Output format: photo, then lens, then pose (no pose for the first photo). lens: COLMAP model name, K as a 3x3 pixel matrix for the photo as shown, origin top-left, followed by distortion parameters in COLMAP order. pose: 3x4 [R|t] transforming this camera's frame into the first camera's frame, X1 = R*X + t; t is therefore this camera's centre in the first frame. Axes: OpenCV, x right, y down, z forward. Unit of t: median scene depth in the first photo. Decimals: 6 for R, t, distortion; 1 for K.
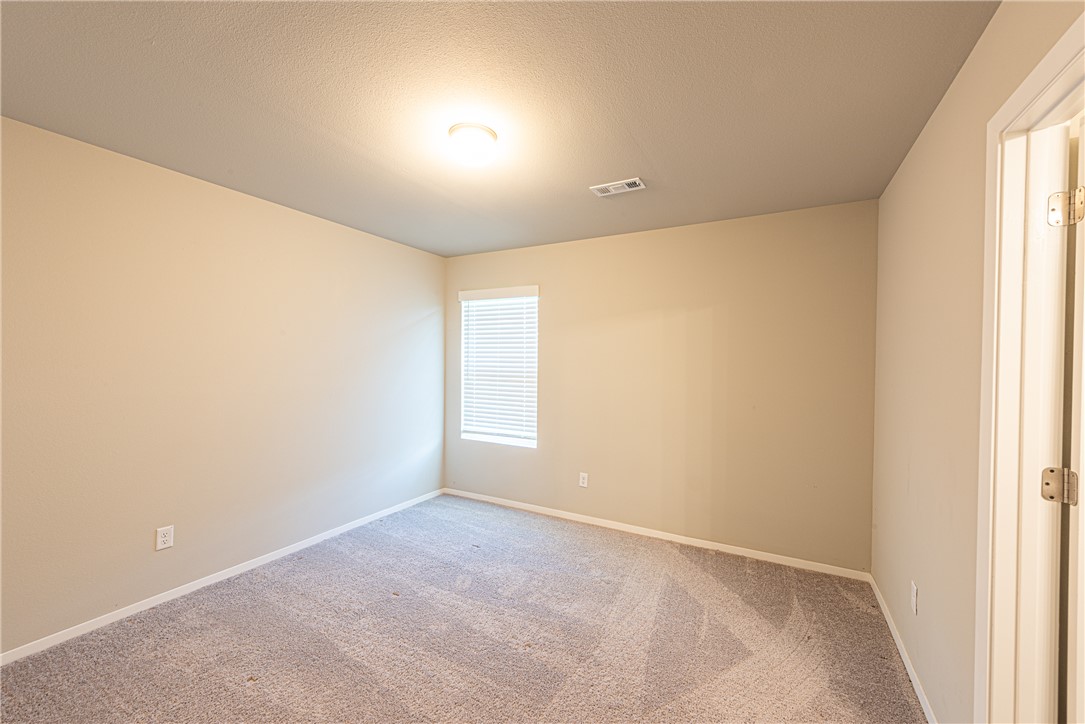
lens RADIAL K [[426.3, 0, 540.3], [0, 426.3, 362.4], [0, 0, 1]] dist [0.010445, -0.002410]
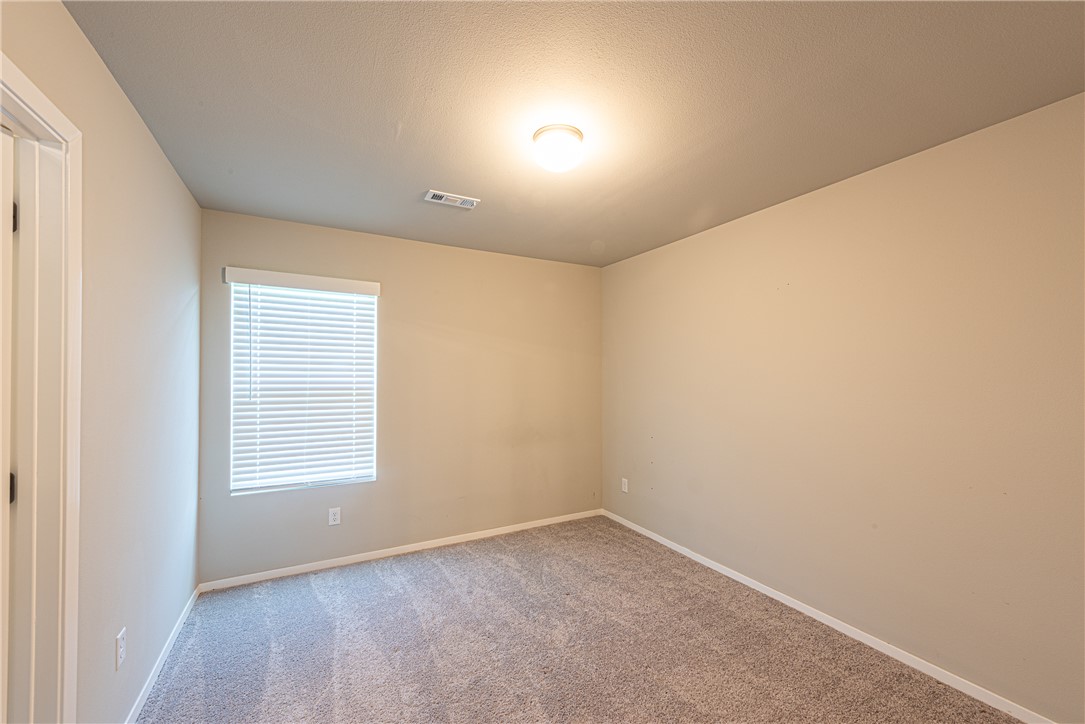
lens RADIAL K [[426.3, 0, 535.3], [0, 426.3, 372.6], [0, 0, 1]] dist [0.010445, -0.002410]
pose [[0.530801, -0.004698, 0.847484, -0.530590], [0.006042, 0.999980, 0.001759, -0.006455], [-0.847475, 0.004187, 0.530818, 0.292998]]
